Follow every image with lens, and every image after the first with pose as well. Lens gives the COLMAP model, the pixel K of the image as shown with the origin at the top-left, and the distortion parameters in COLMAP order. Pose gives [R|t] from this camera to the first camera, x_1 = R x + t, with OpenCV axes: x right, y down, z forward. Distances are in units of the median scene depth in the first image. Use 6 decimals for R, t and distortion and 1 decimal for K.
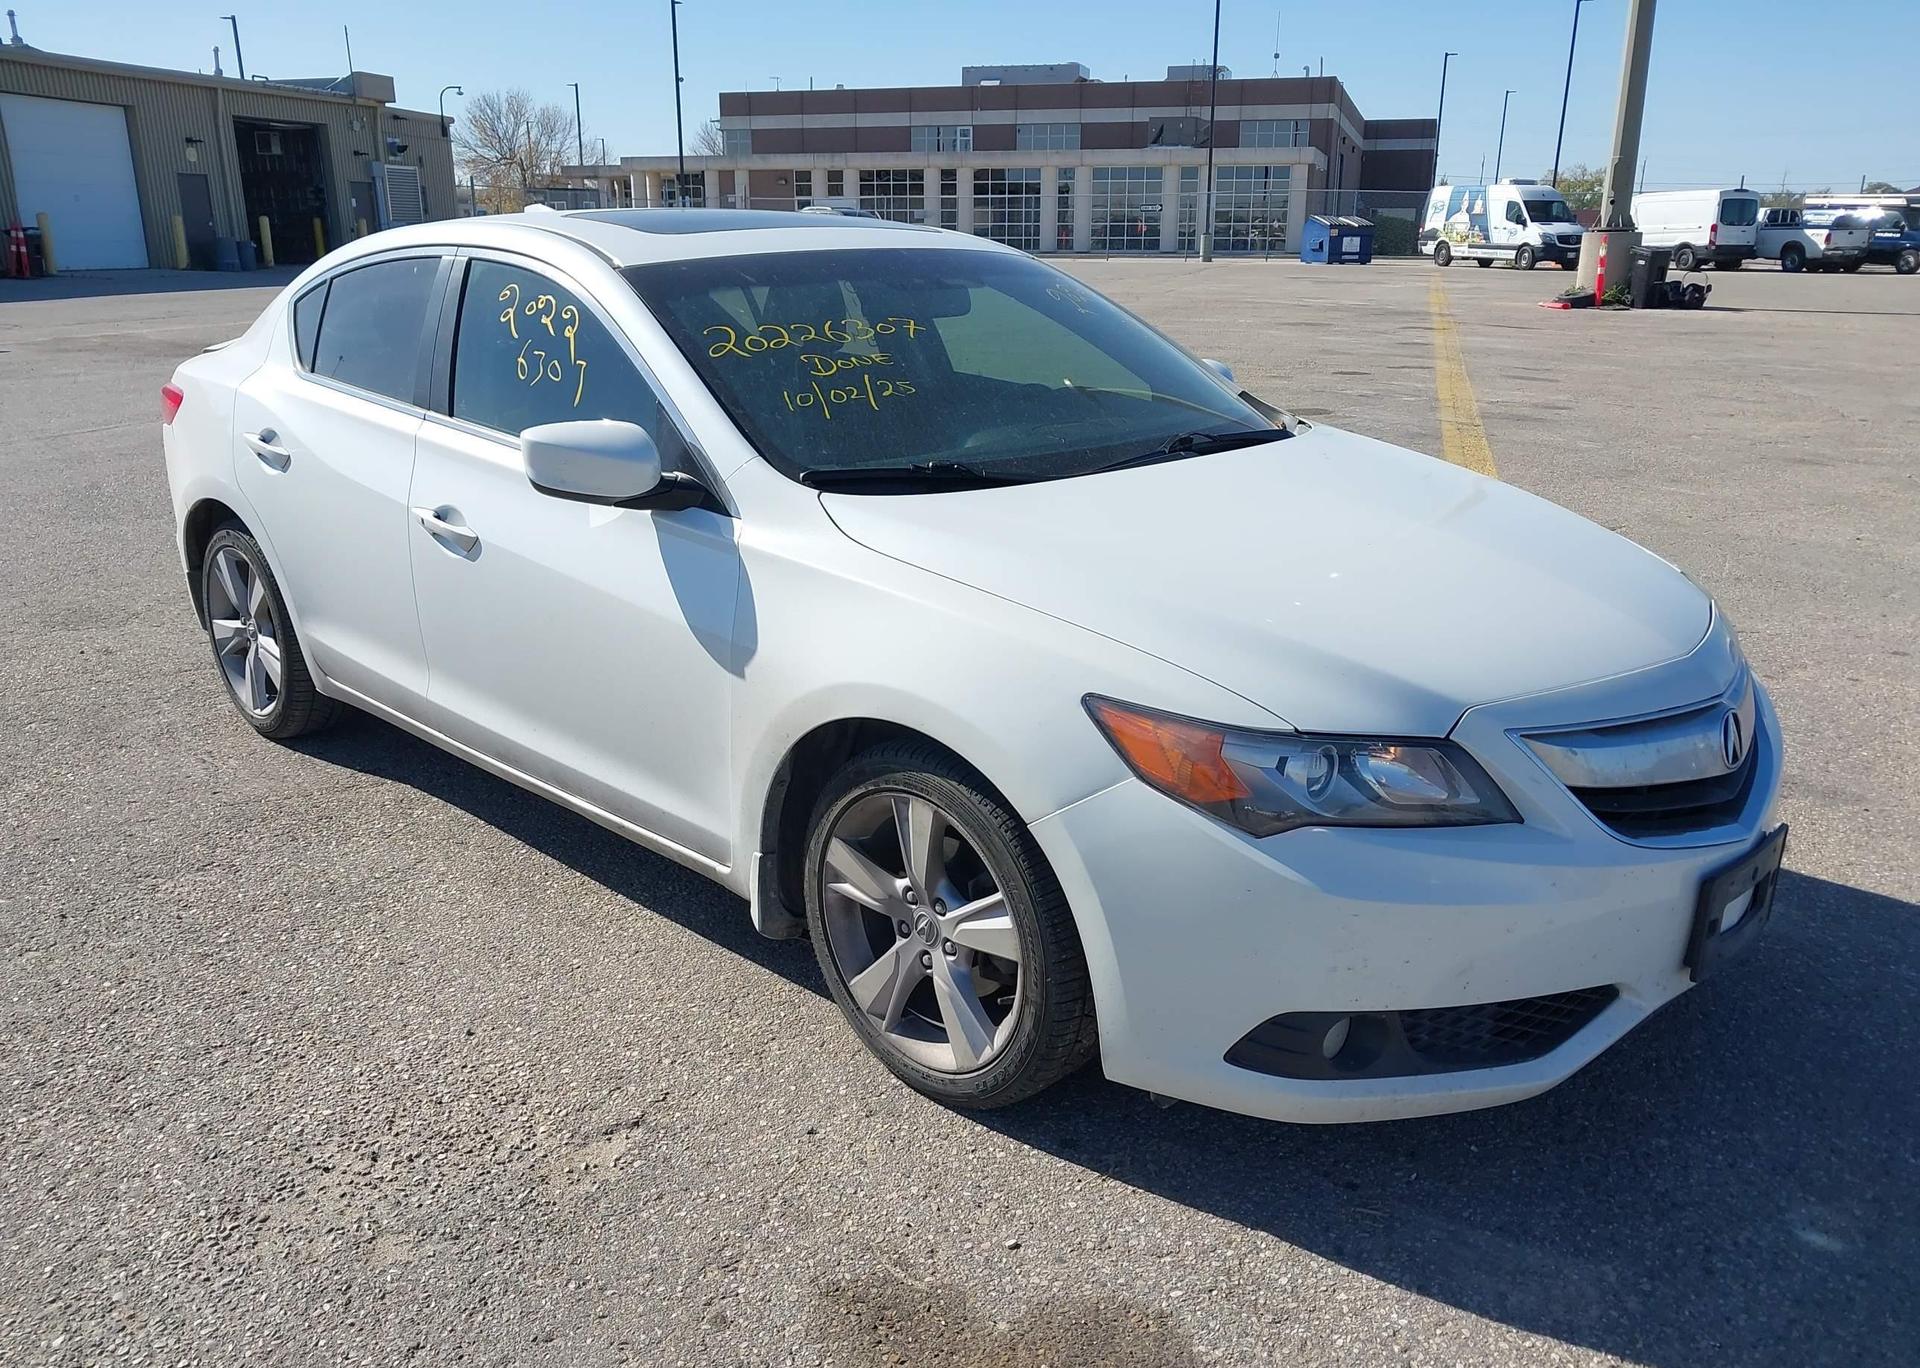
lens RADIAL K [[1543.2, 0, 954.4], [0, 1543.2, 696.2], [0, 0, 1]] dist [0.006516, -0.014104]
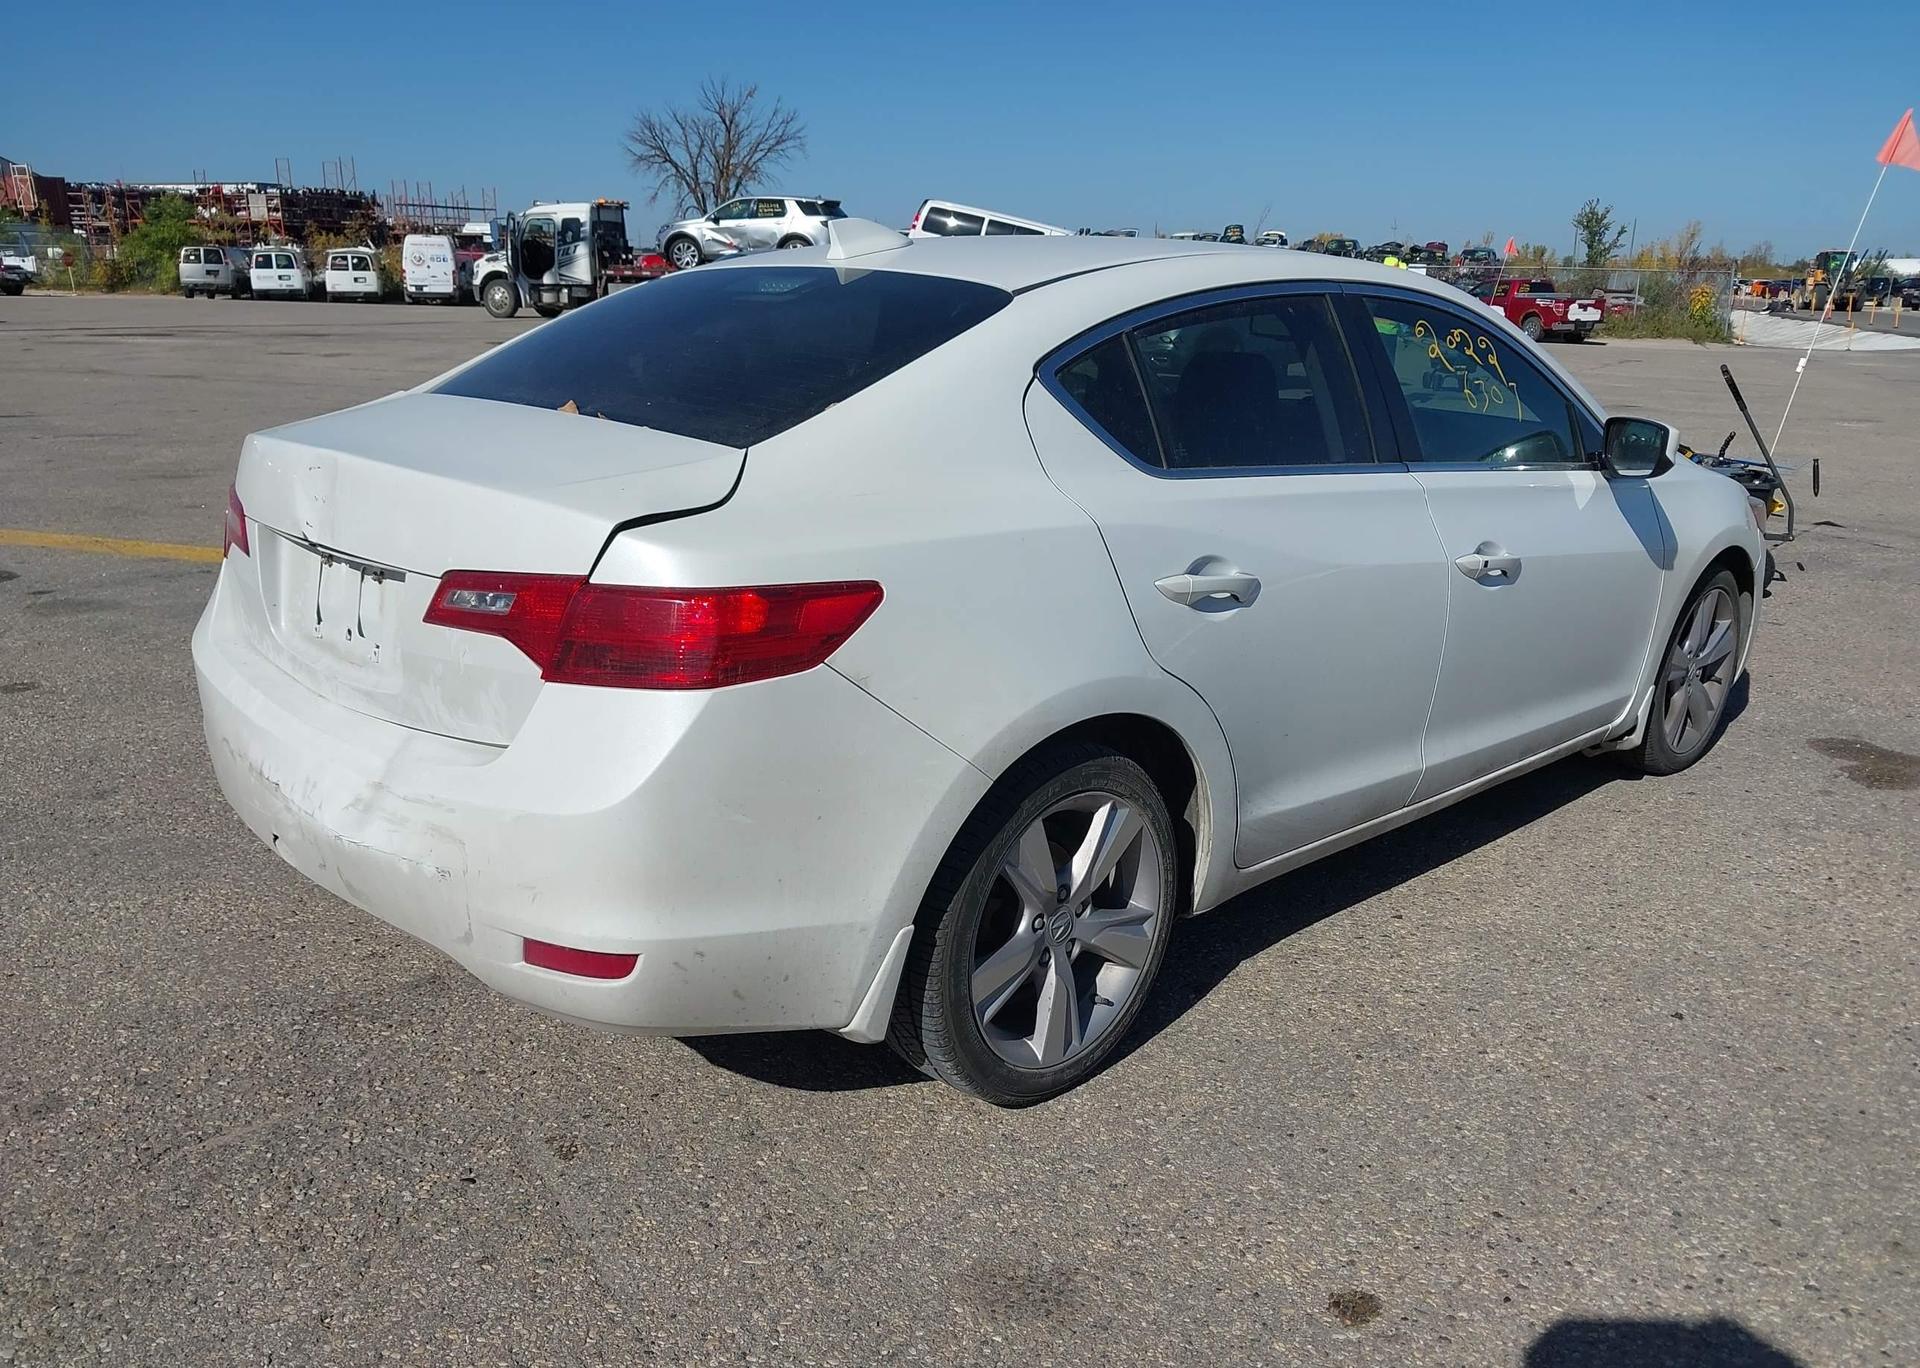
lens RADIAL K [[1543.2, 0, 972.6], [0, 1543.2, 701.7], [0, 0, 1]] dist [0.006516, -0.014104]
pose [[0.012154, -0.268935, 0.963082, -0.984933], [0.271973, 0.927730, 0.255631, -0.278184], [-0.962228, 0.258825, 0.084419, 0.940440]]
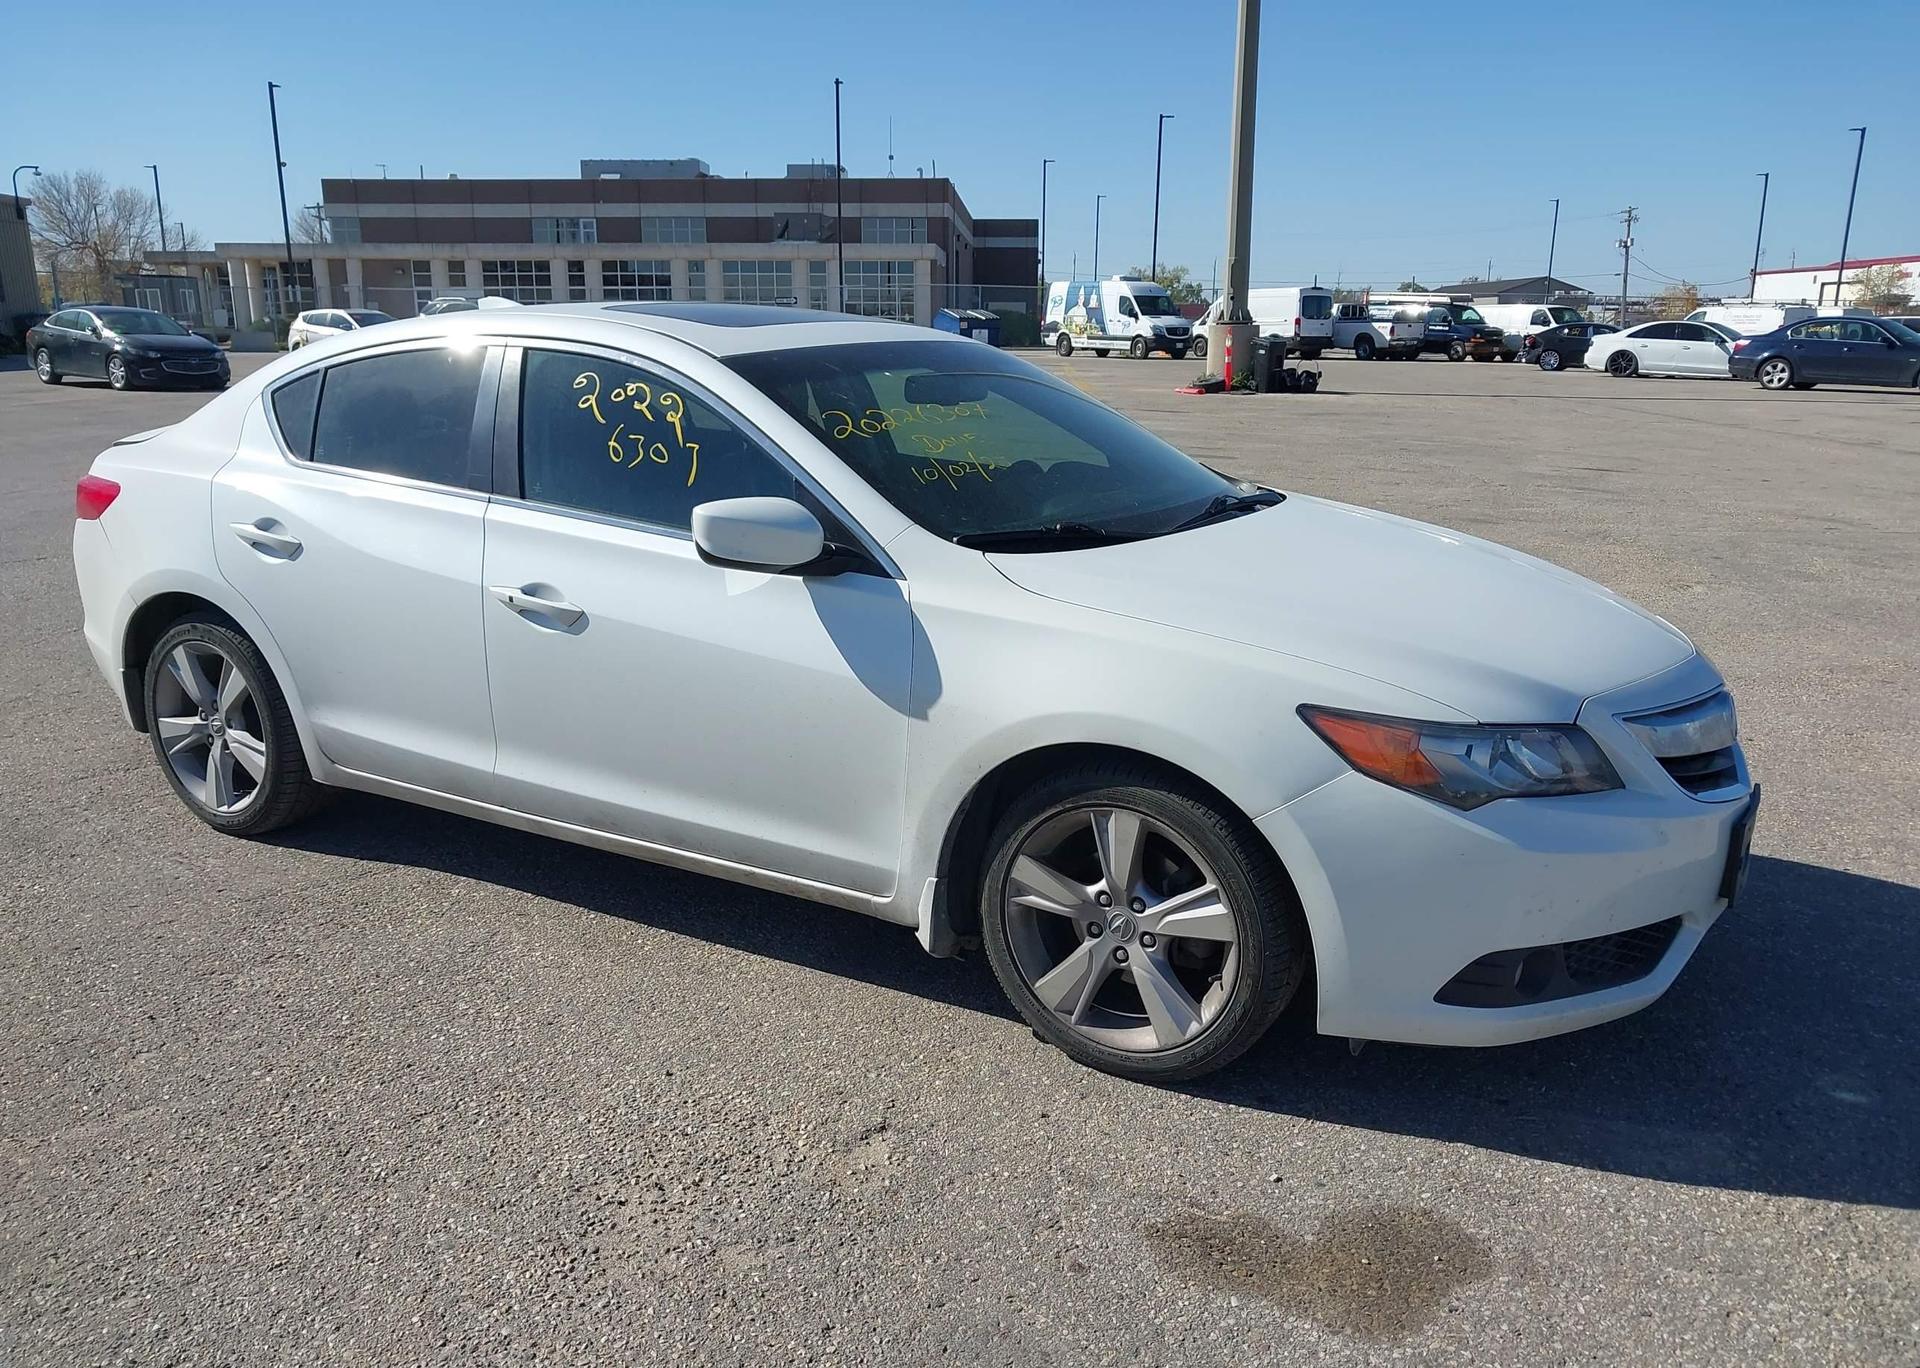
lens RADIAL K [[1543.2, 0, 951.5], [0, 1543.2, 686.5], [0, 0, 1]] dist [0.006516, -0.014104]
pose [[0.971028, -0.051640, 0.233318, -0.226880], [0.065708, 0.996434, -0.052927, 0.014619], [-0.229753, 0.066724, 0.970959, -0.052878]]
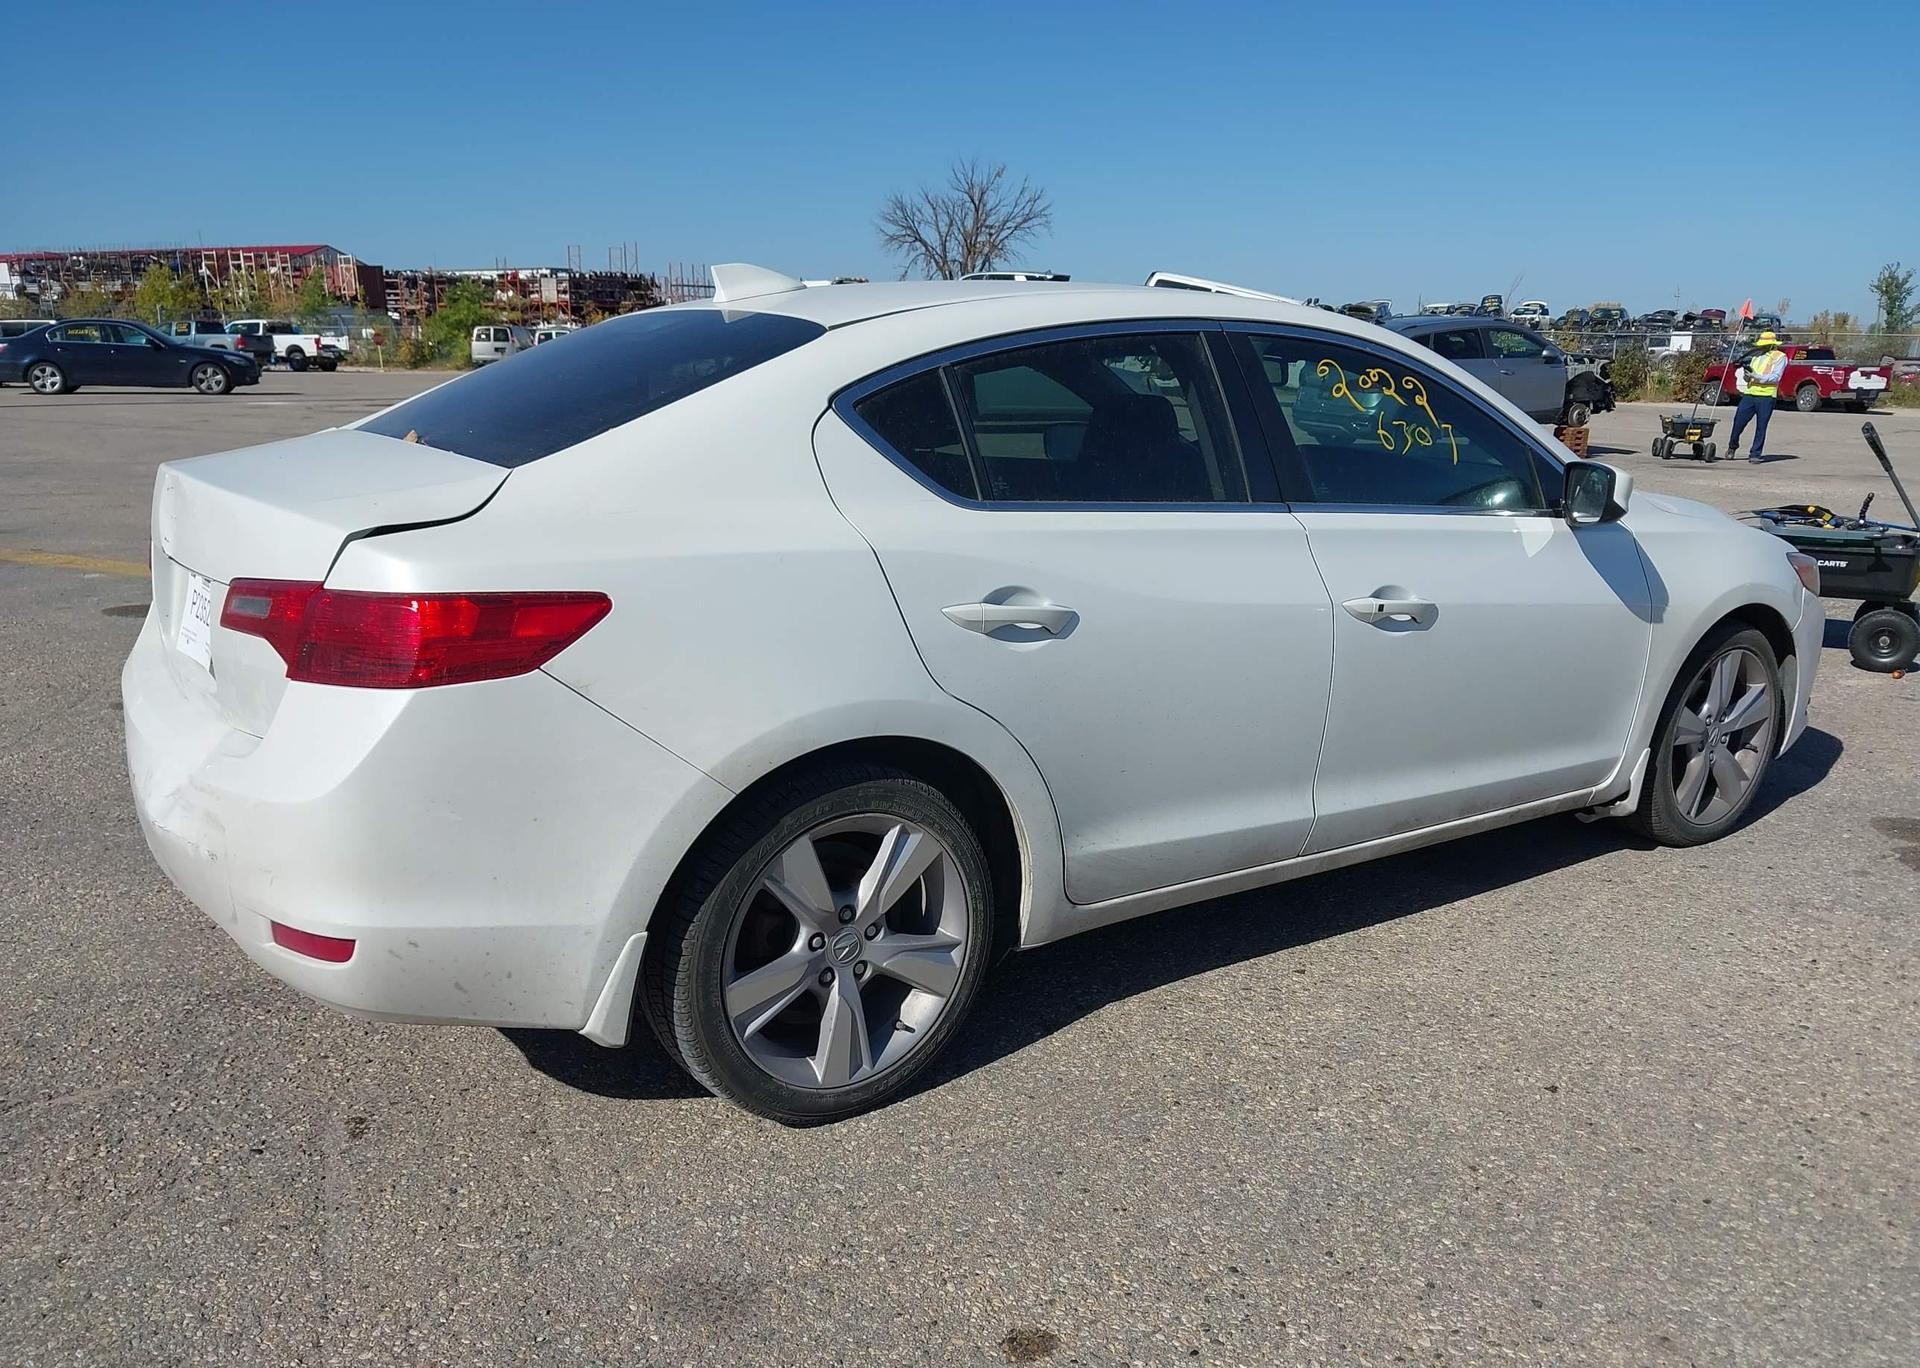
lens RADIAL K [[1543.2, 0, 970.5], [0, 1543.2, 691.9], [0, 0, 1]] dist [0.006516, -0.014104]
pose [[0.174307, -0.216841, 0.960519, -0.981163], [0.275557, 0.947221, 0.163833, -0.216774], [-0.945349, 0.236120, 0.224859, 0.779480]]
